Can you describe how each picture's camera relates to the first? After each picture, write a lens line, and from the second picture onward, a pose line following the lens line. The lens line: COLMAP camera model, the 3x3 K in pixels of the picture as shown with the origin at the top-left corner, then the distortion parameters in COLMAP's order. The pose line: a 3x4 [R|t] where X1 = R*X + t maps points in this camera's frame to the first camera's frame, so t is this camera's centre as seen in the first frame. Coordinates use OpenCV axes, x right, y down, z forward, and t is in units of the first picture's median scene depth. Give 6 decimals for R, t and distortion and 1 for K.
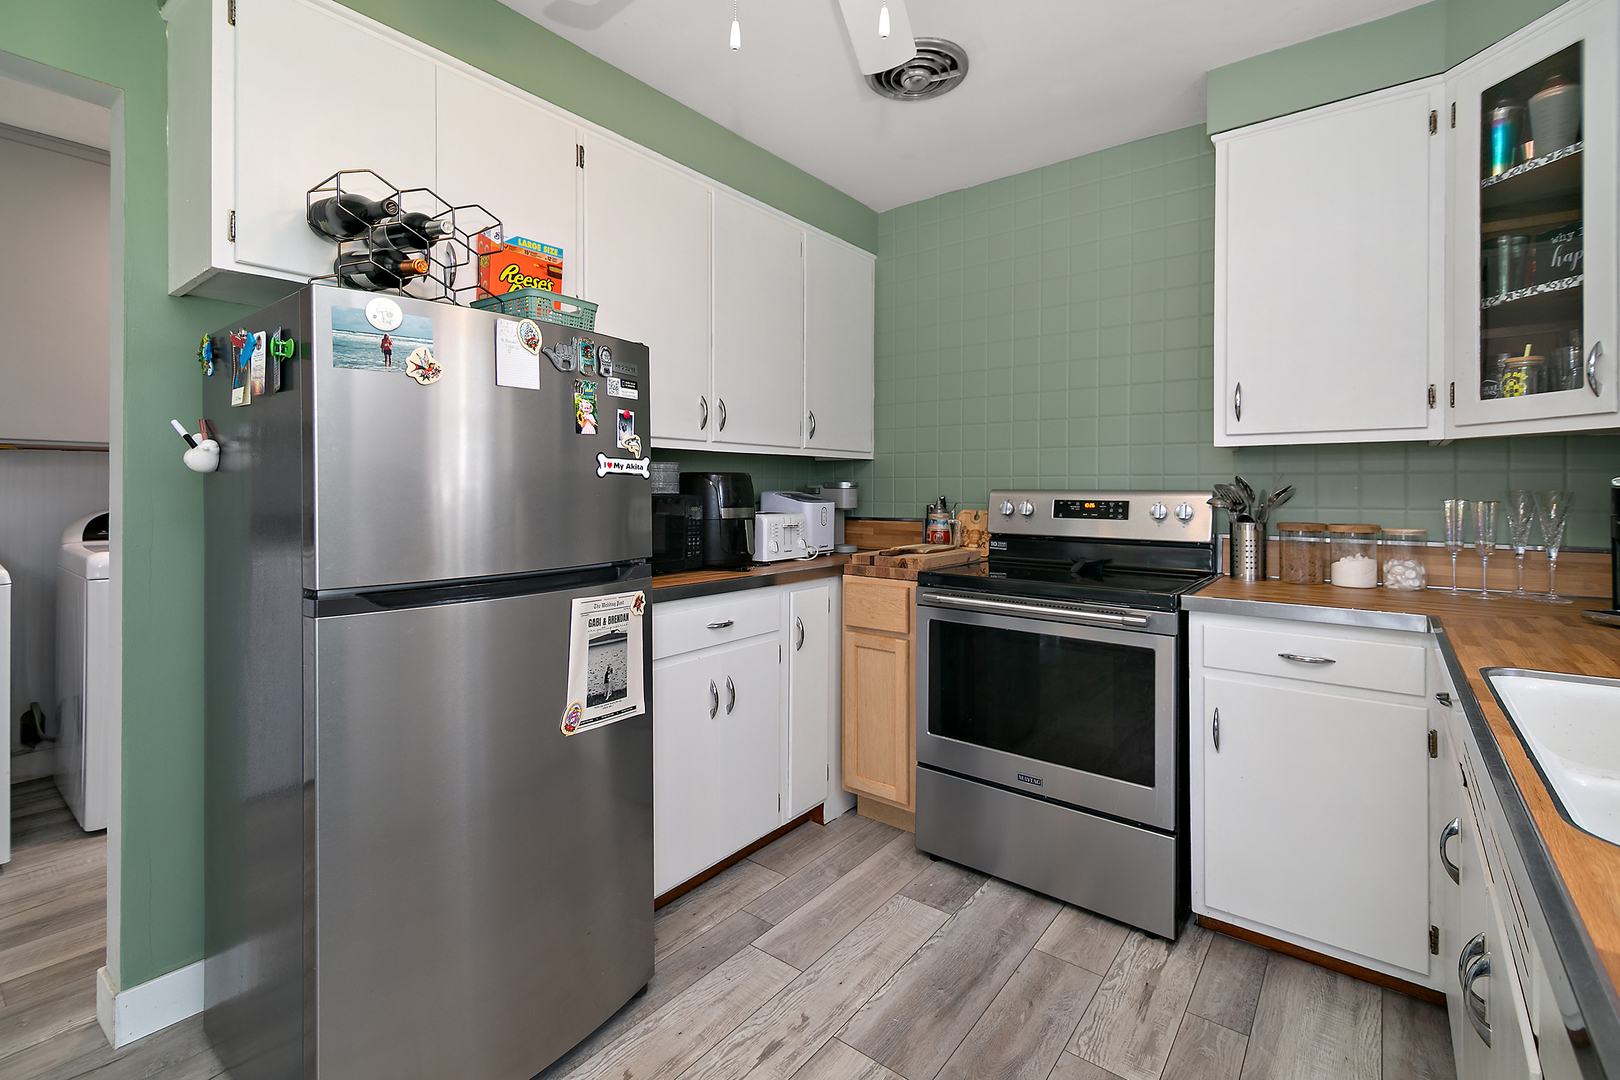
lens RADIAL K [[740.4, 0, 807.3], [0, 740.4, 488.5], [0, 0, 1]] dist [0.037488, -0.013684]
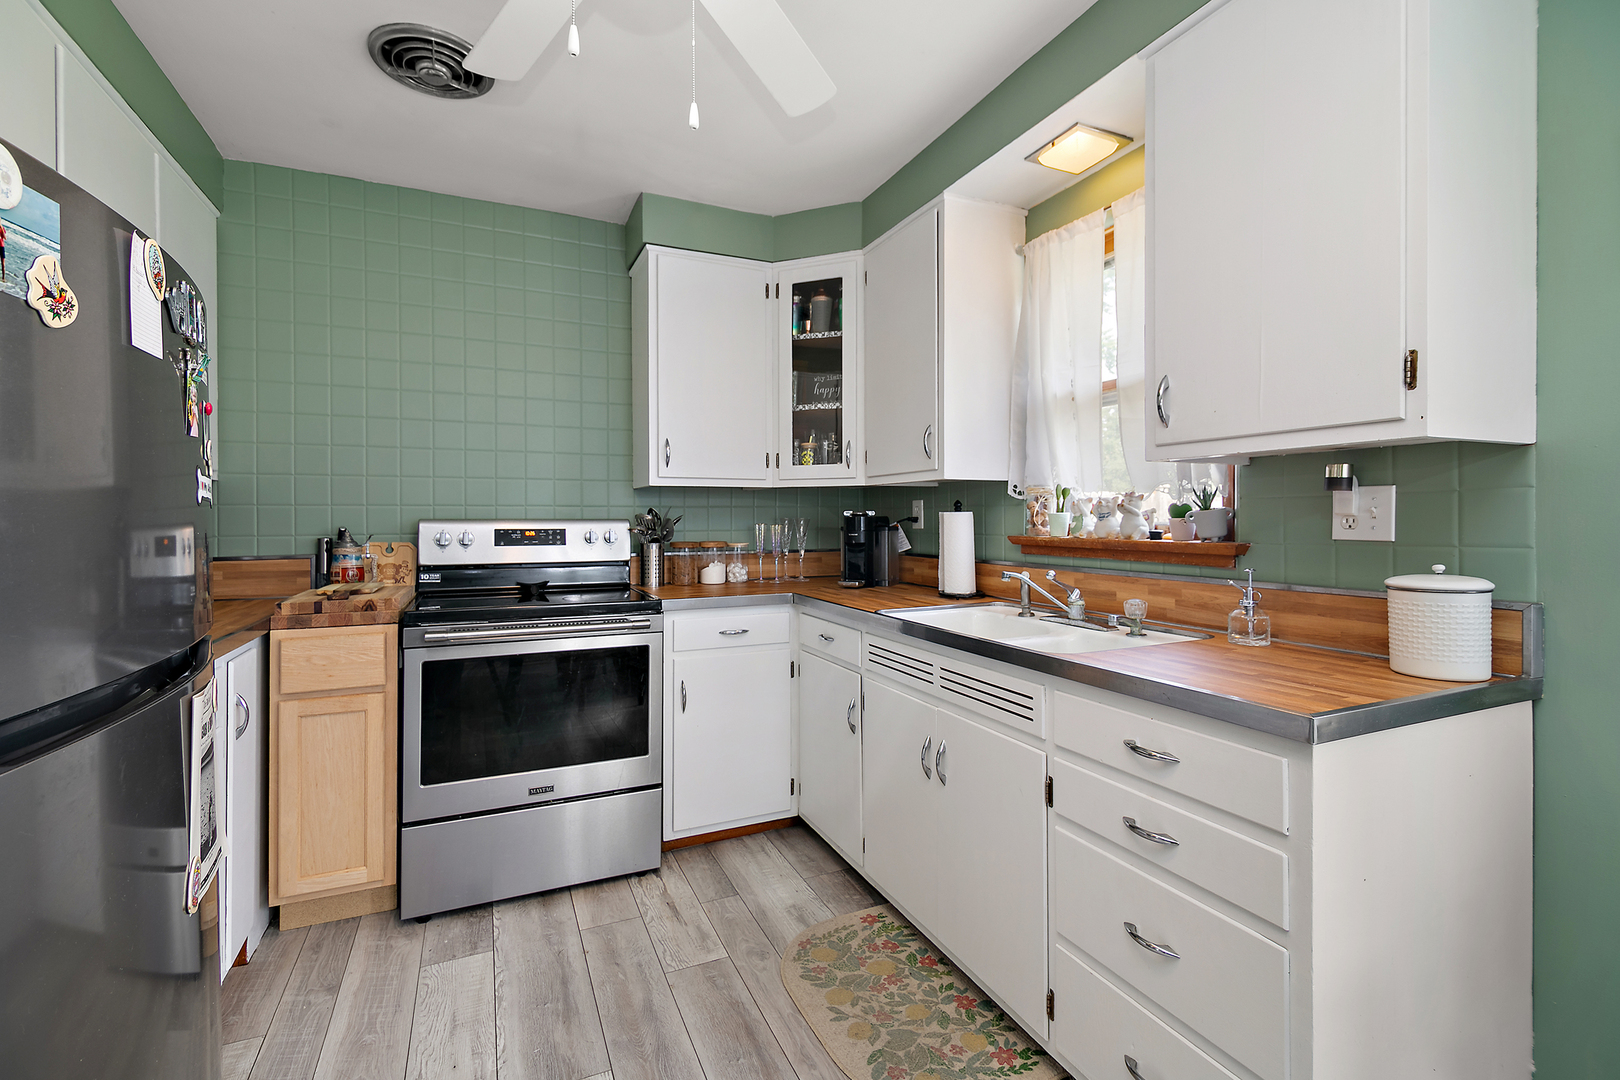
lens RADIAL K [[719.8, 0, 812.2], [0, 719.8, 519.7], [0, 0, 1]] dist [0.030711, -0.012460]
pose [[0.462074, -0.006729, 0.886816, -0.448104], [0.002842, 0.999977, 0.006107, -0.003257], [-0.886837, -0.000302, 0.462083, 0.177366]]
